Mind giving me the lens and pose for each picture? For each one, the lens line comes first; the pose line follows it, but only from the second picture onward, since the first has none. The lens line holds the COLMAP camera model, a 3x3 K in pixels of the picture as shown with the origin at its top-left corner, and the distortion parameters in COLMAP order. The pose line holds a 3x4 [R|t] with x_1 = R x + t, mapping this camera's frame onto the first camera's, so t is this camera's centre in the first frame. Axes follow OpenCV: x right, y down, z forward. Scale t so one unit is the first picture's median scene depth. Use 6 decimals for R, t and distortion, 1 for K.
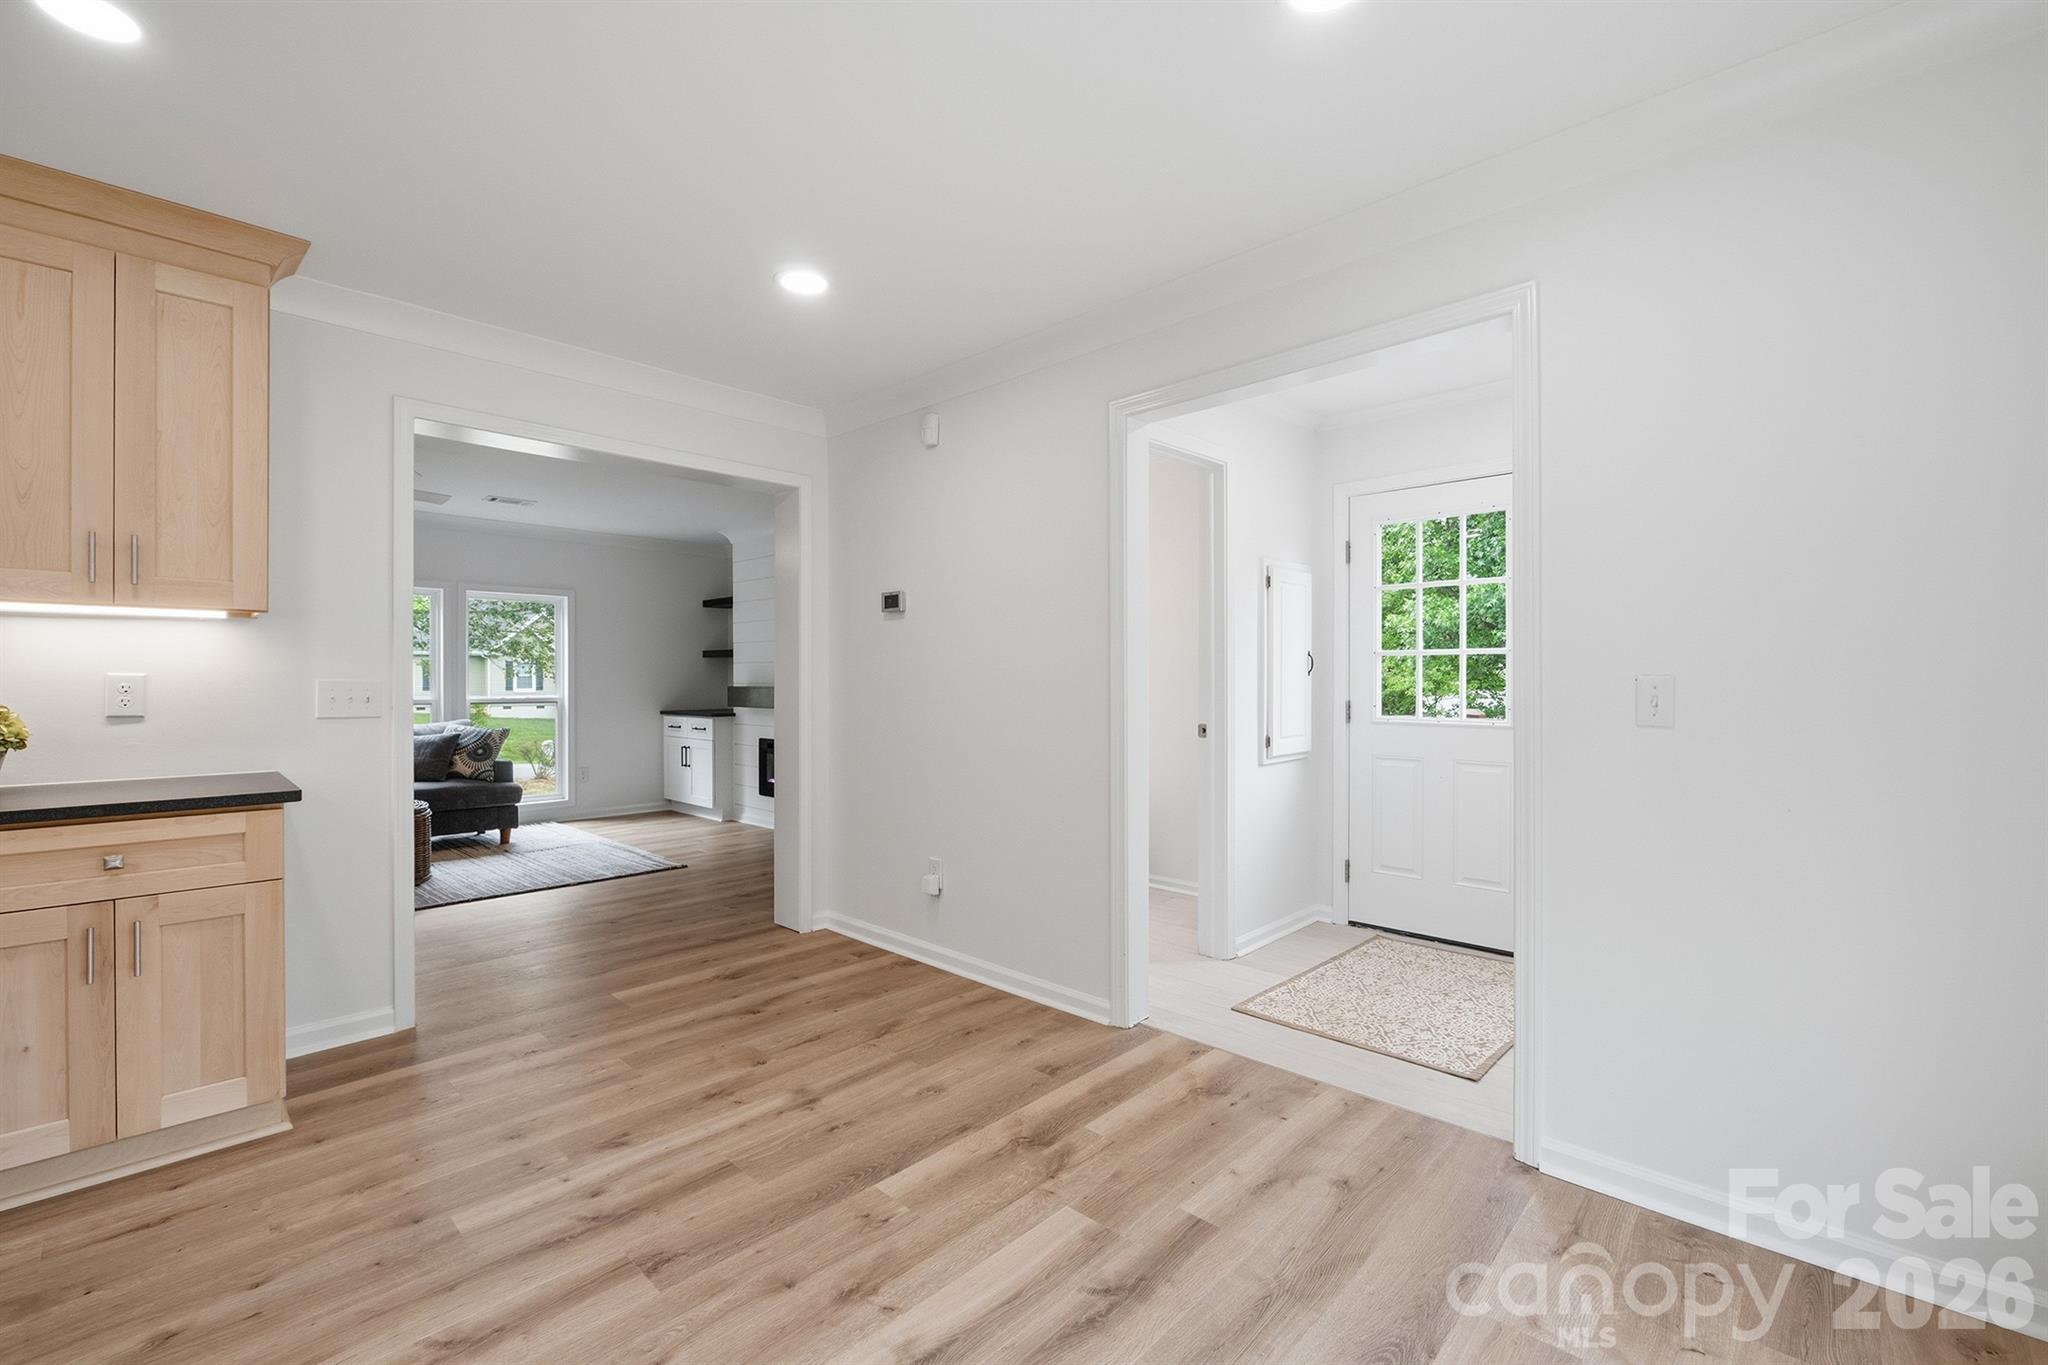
lens RADIAL K [[866.6, 0, 1024.0], [0, 866.6, 682.5], [0, 0, 1]] dist [-0.002928, -0.000711]
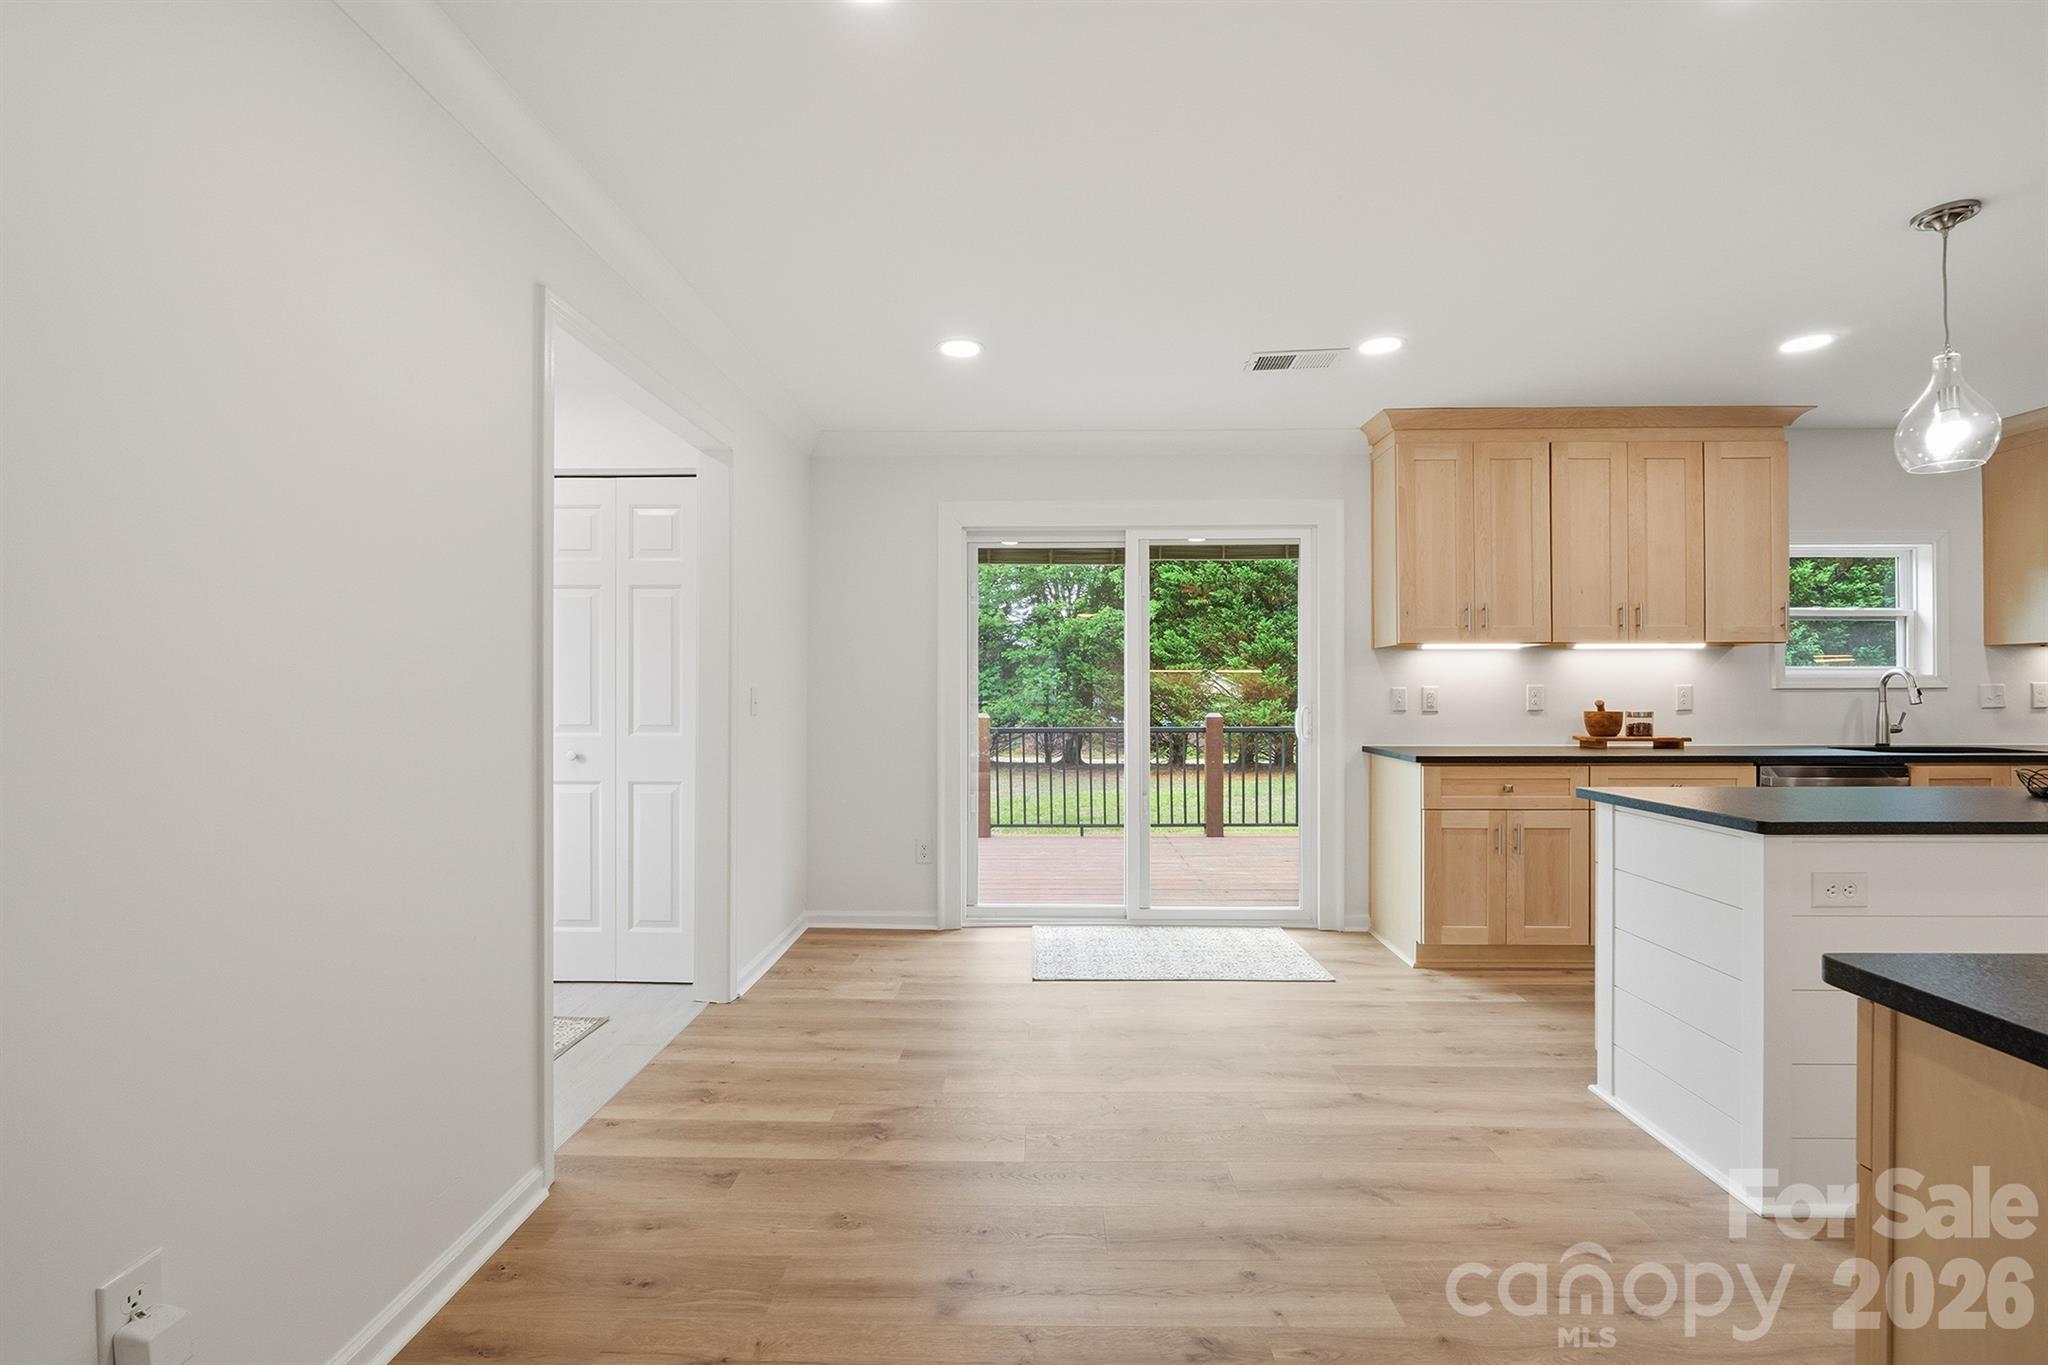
lens RADIAL K [[878.9, 0, 1029.0], [0, 878.9, 687.5], [0, 0, 1]] dist [-0.008783, 0.000096]
pose [[-0.676041, 0.001584, 0.736863, -0.895145], [0.001306, 0.999999, -0.000951, -0.005647], [-0.736863, 0.000320, -0.676042, 1.583763]]
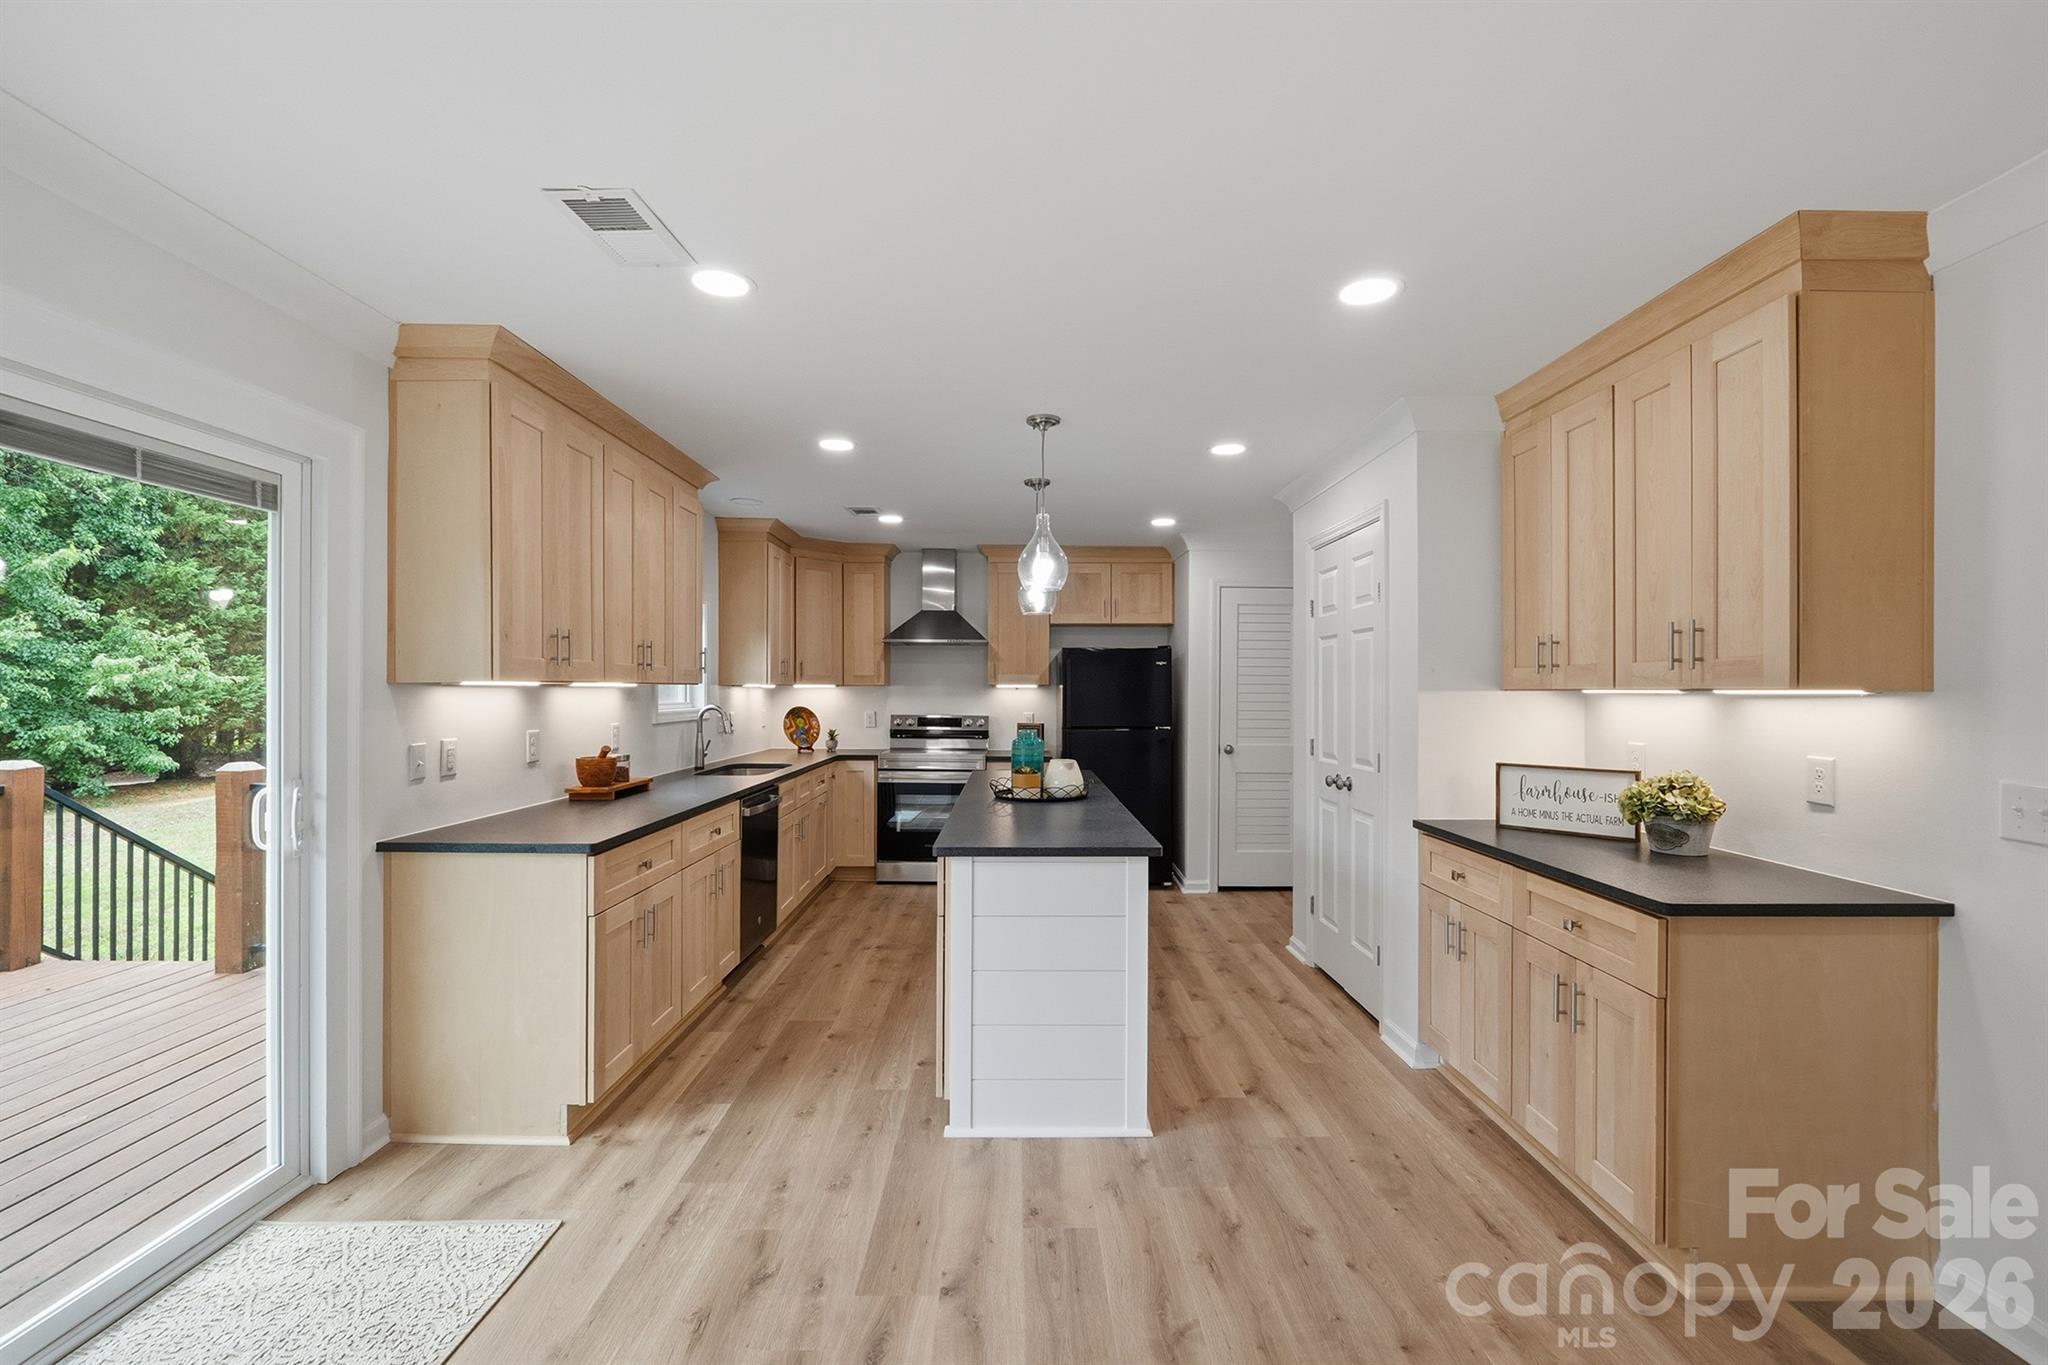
lens RADIAL K [[878.9, 0, 1029.0], [0, 878.9, 687.5], [0, 0, 1]] dist [-0.008783, 0.000096]
pose [[-0.714104, -0.005841, -0.700015, 0.230996], [-0.004385, 0.999983, -0.003870, -0.084908], [0.700026, 0.000306, -0.714118, 1.184719]]
